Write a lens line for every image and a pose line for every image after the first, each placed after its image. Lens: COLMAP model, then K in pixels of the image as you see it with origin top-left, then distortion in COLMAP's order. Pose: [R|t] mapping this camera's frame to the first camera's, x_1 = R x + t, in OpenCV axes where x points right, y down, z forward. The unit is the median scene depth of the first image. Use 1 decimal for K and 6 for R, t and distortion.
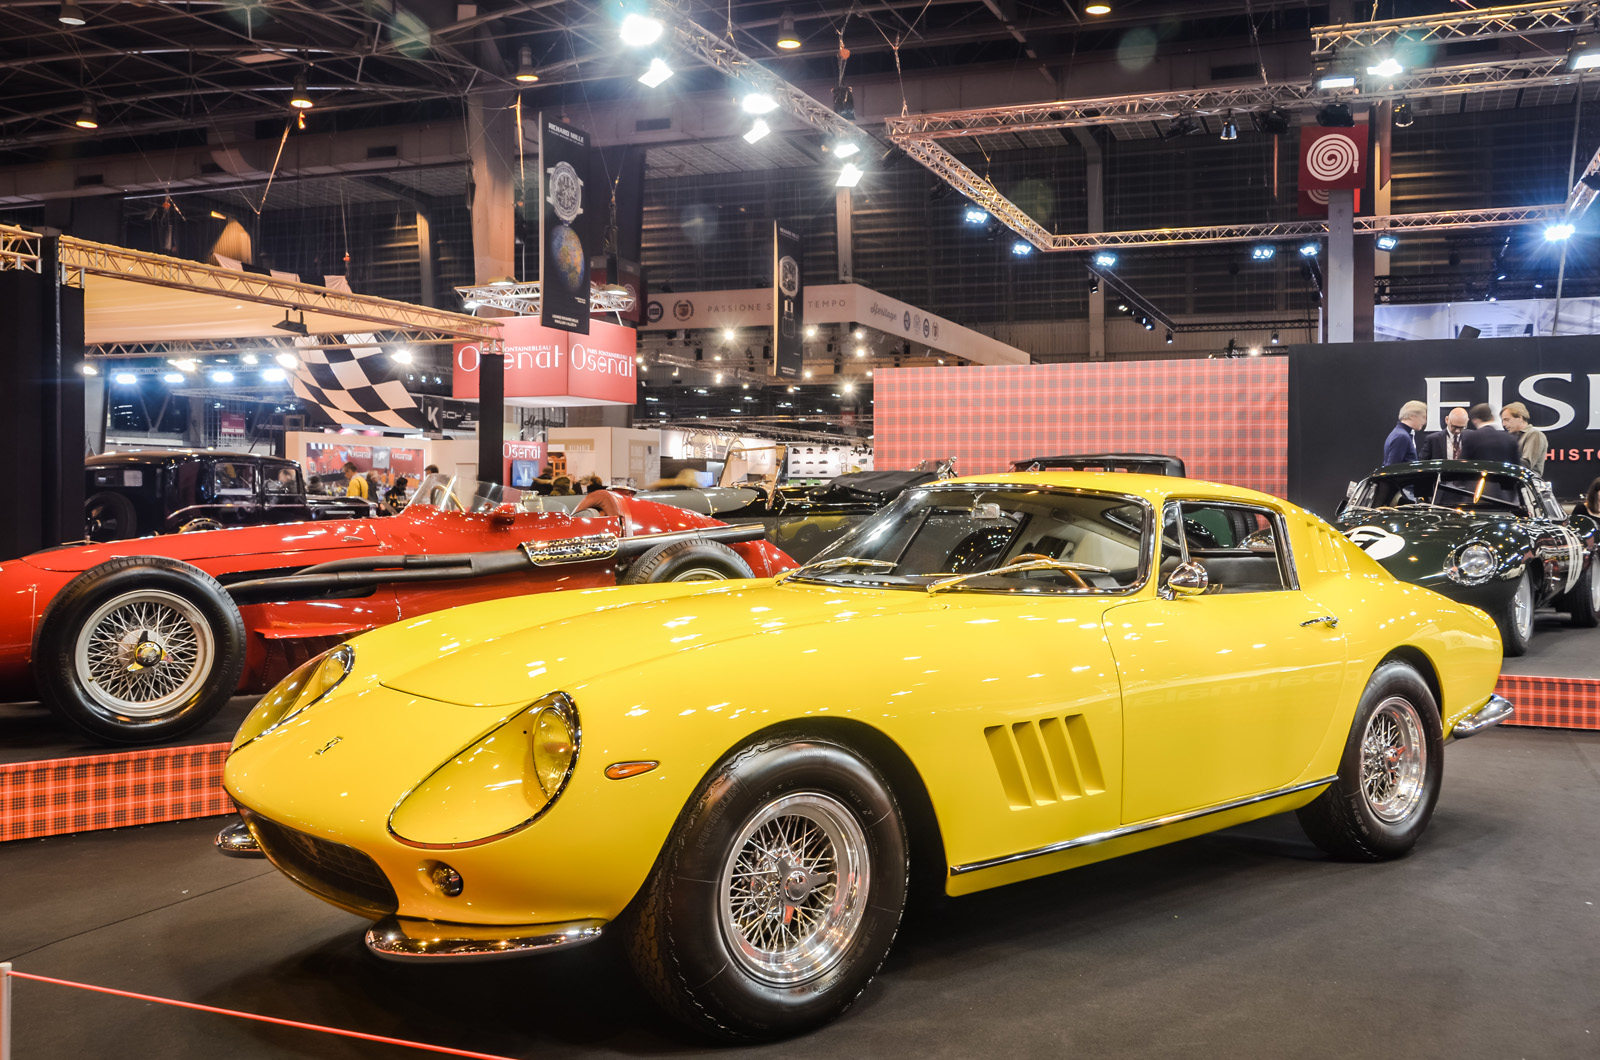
lens RADIAL K [[1453.2, 0, 846.6], [0, 1453.2, 478.7], [0, 0, 1]] dist [-0.000971, 0.021241]
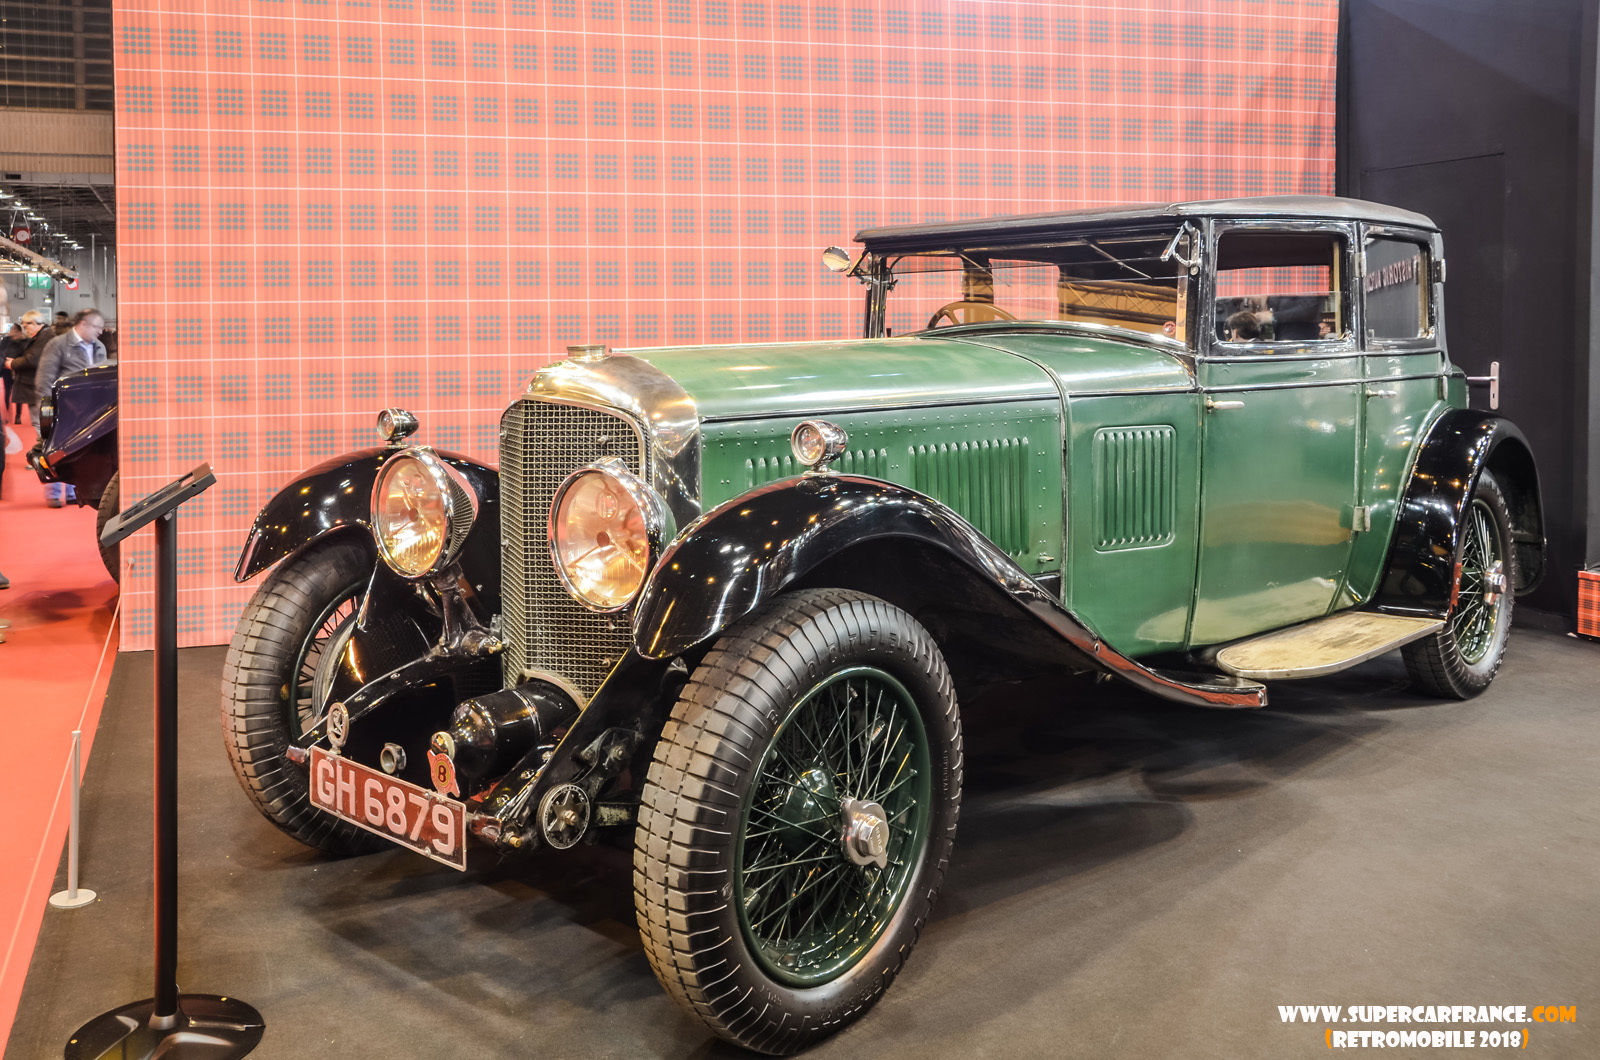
lens RADIAL K [[1453.2, 0, 623.1], [0, 1453.2, 324.5], [0, 0, 1]] dist [-0.000971, 0.021241]
pose [[0.798968, -0.011965, 0.601255, -0.060573], [0.005273, 0.999903, 0.012892, 0.001549], [-0.601351, -0.007129, 0.798953, 0.583658]]
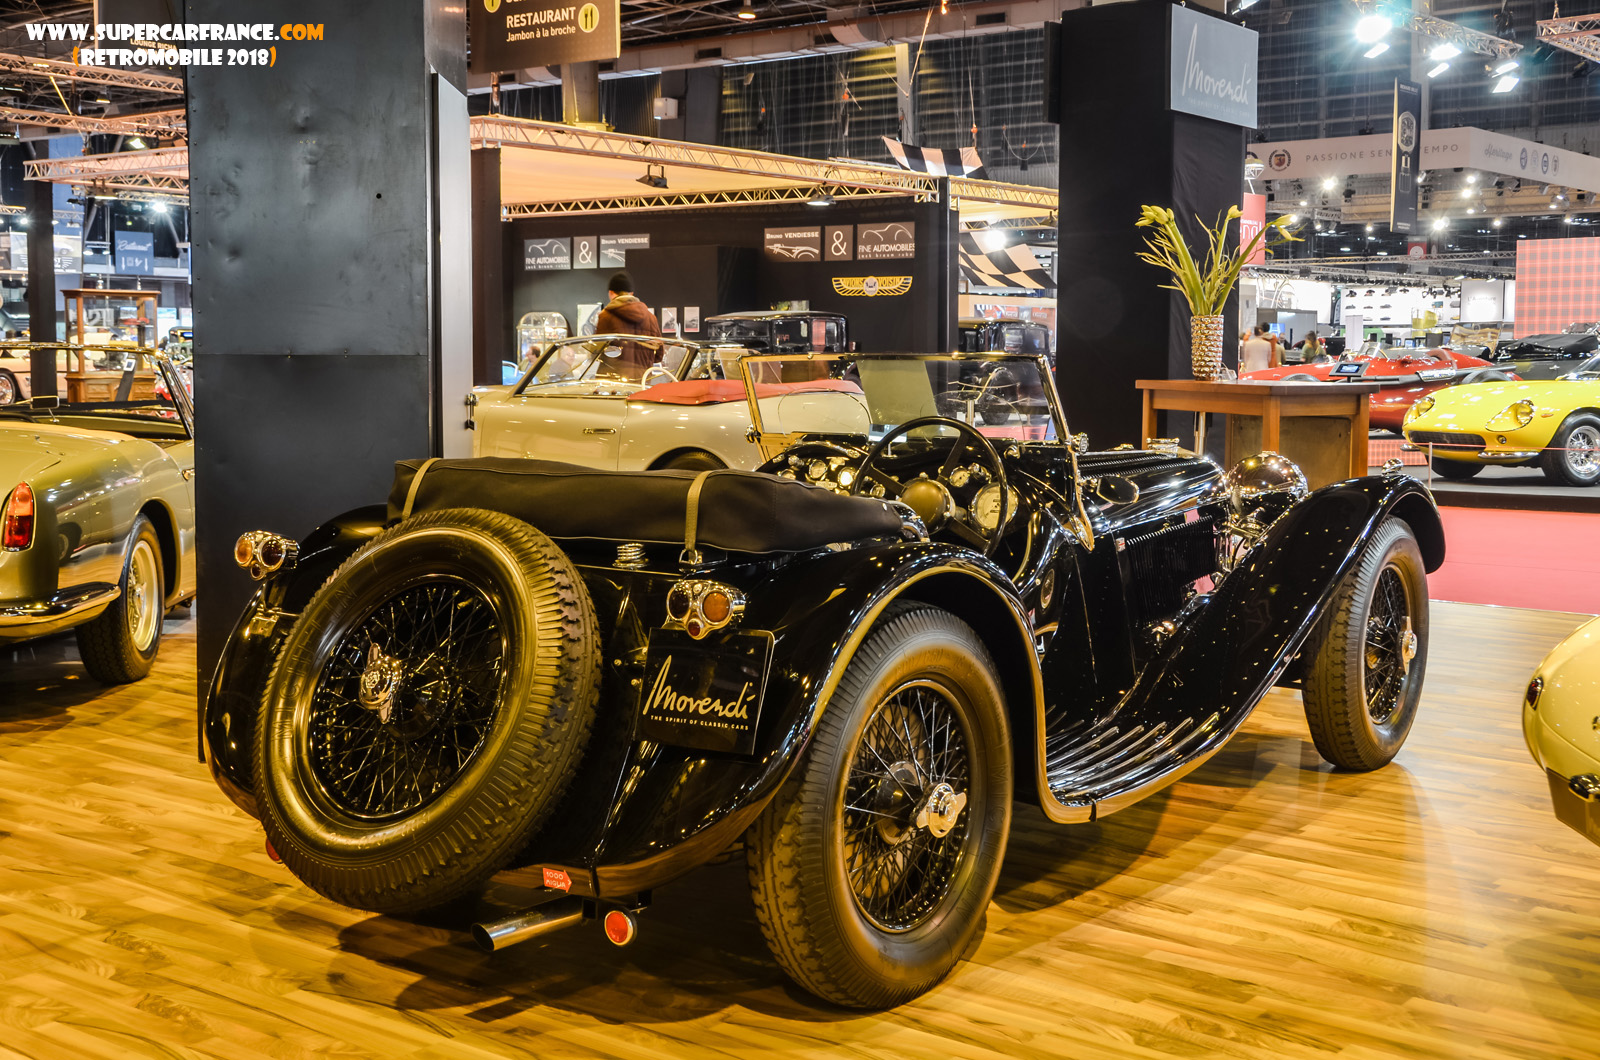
lens RADIAL K [[1914.2, 0, 806.1], [0, 1914.2, 496.2], [0, 0, 1]] dist [0.127786, 0.000000]
pose [[0.959216, 0.020140, -0.281955, -0.069956], [0.005120, 0.996057, 0.088564, -0.009483], [0.282627, -0.086396, 0.955331, -0.582081]]
